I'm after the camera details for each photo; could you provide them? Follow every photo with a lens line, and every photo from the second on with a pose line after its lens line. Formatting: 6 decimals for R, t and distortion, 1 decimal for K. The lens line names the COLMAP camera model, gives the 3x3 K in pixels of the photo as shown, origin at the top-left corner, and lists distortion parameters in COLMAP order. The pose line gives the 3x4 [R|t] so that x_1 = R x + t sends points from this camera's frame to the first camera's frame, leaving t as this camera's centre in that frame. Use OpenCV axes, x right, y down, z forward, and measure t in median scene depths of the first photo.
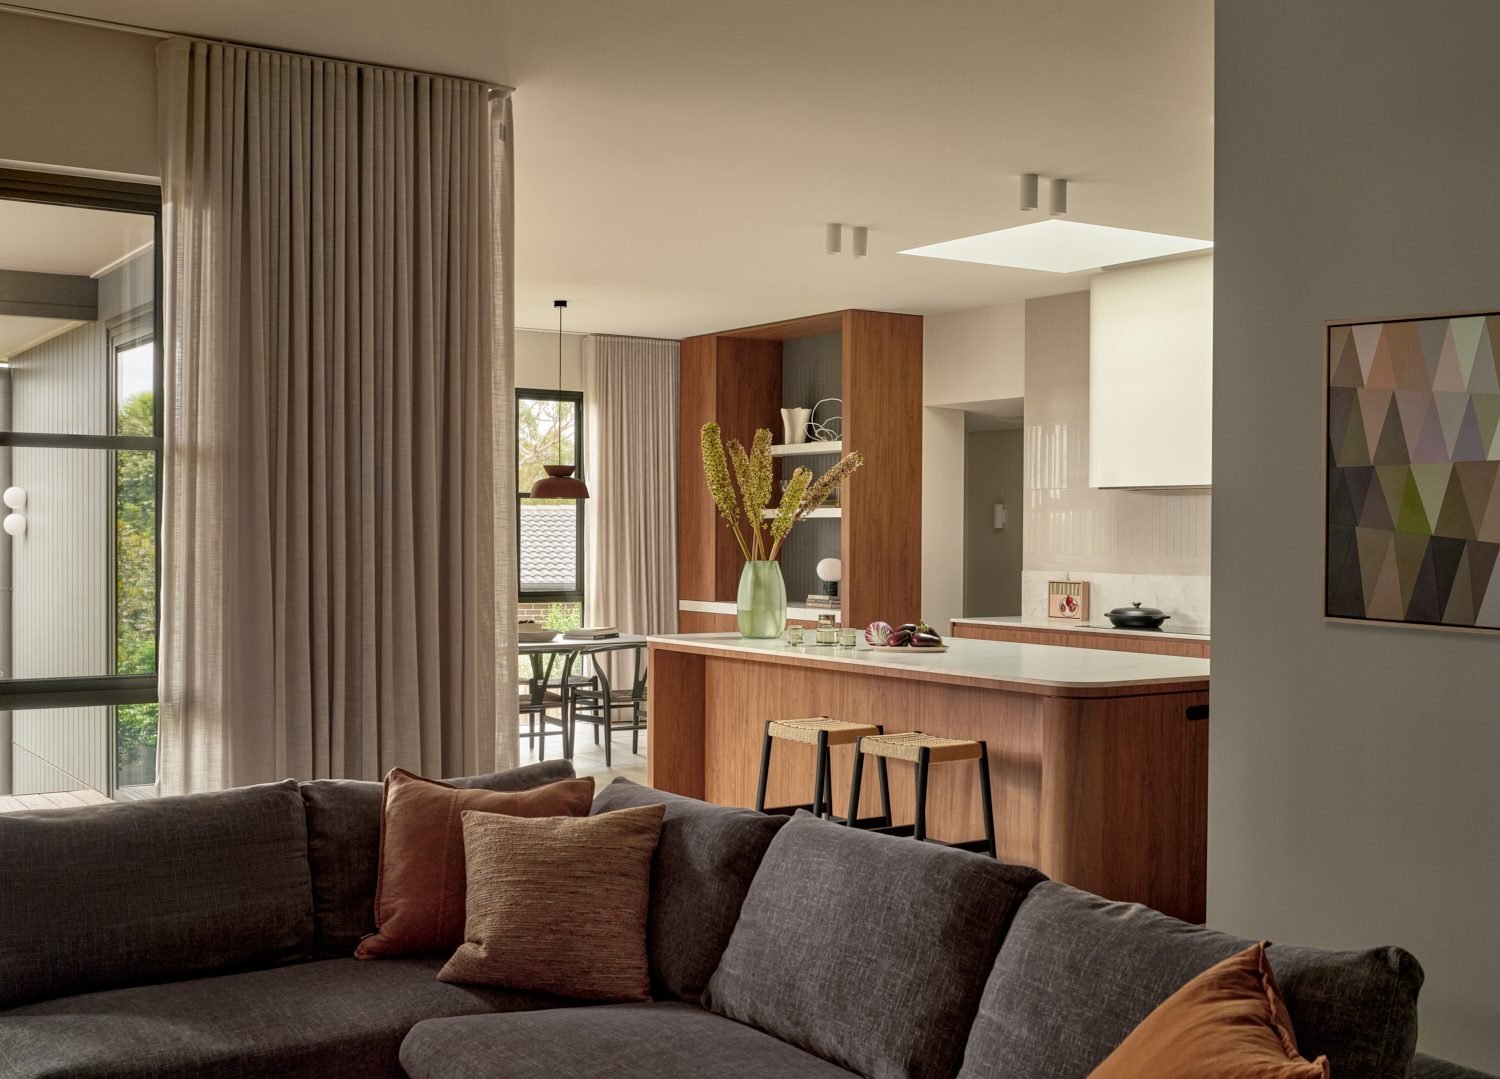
lens RADIAL K [[1730.7, 0, 746.5], [0, 1730.7, 544.5], [0, 0, 1]] dist [0.107464, 0.000000]
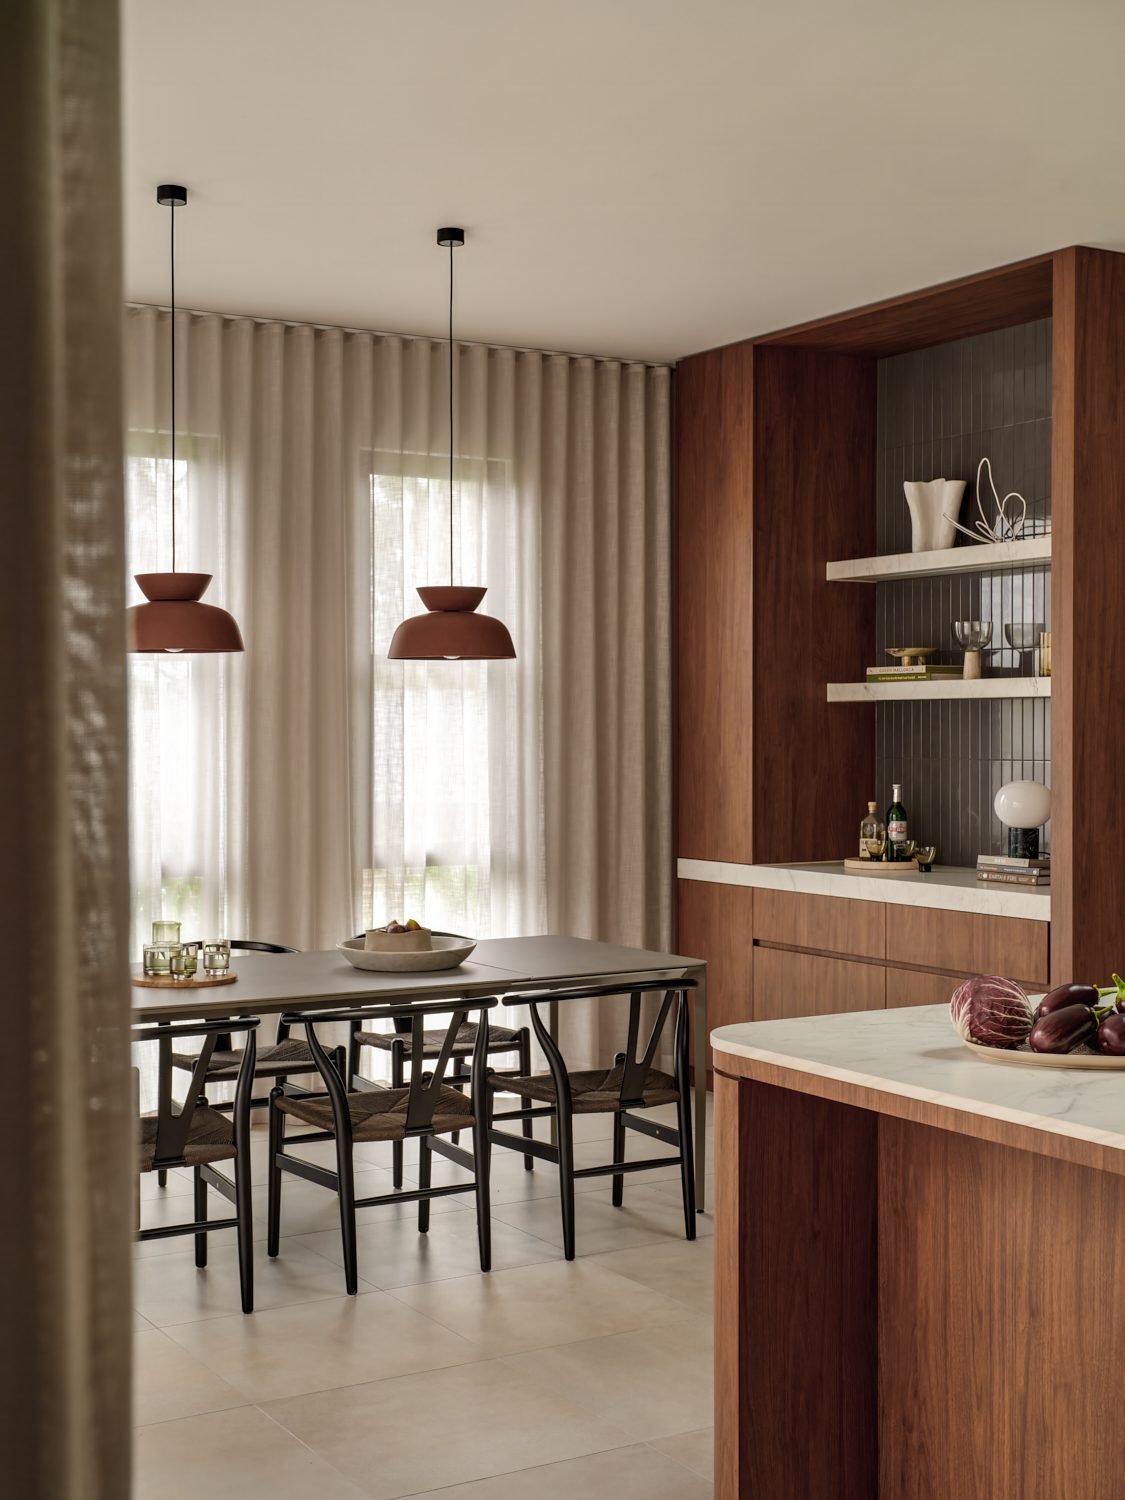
lens RADIAL K [[1887.2, 0, 558.3], [0, 1887.2, 756.7], [0, 0, 1]] dist [0.018733, 0.000000]
pose [[0.998834, -0.010664, -0.047078, -0.057025], [0.011228, 0.999868, 0.011727, -0.007245], [0.046947, -0.012242, 0.998822, 0.502726]]
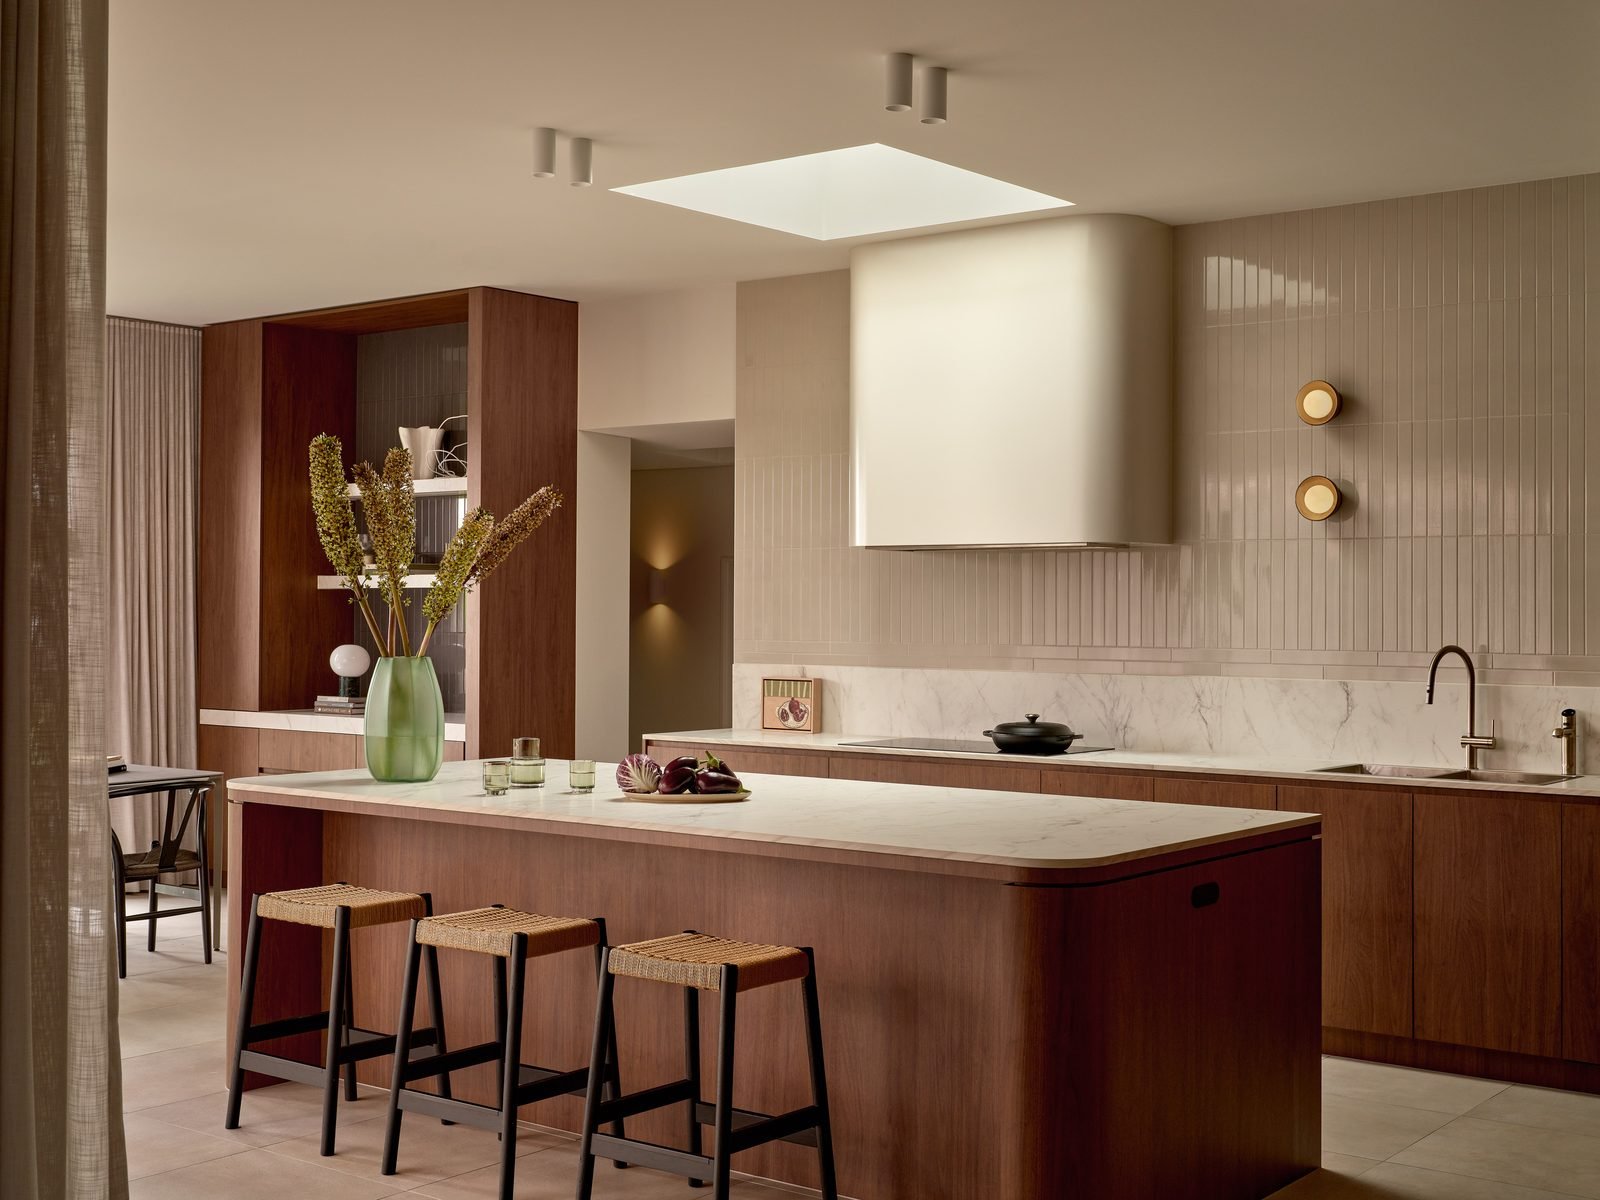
lens RADIAL K [[2013.0, 0, 781.7], [0, 2013.0, 596.1], [0, 0, 1]] dist [0.018733, 0.000000]
pose [[0.954098, 0.000996, 0.299494, -0.068700], [0.002554, 0.999931, -0.011461, -0.003085], [-0.299484, 0.011700, 0.954029, 0.209869]]
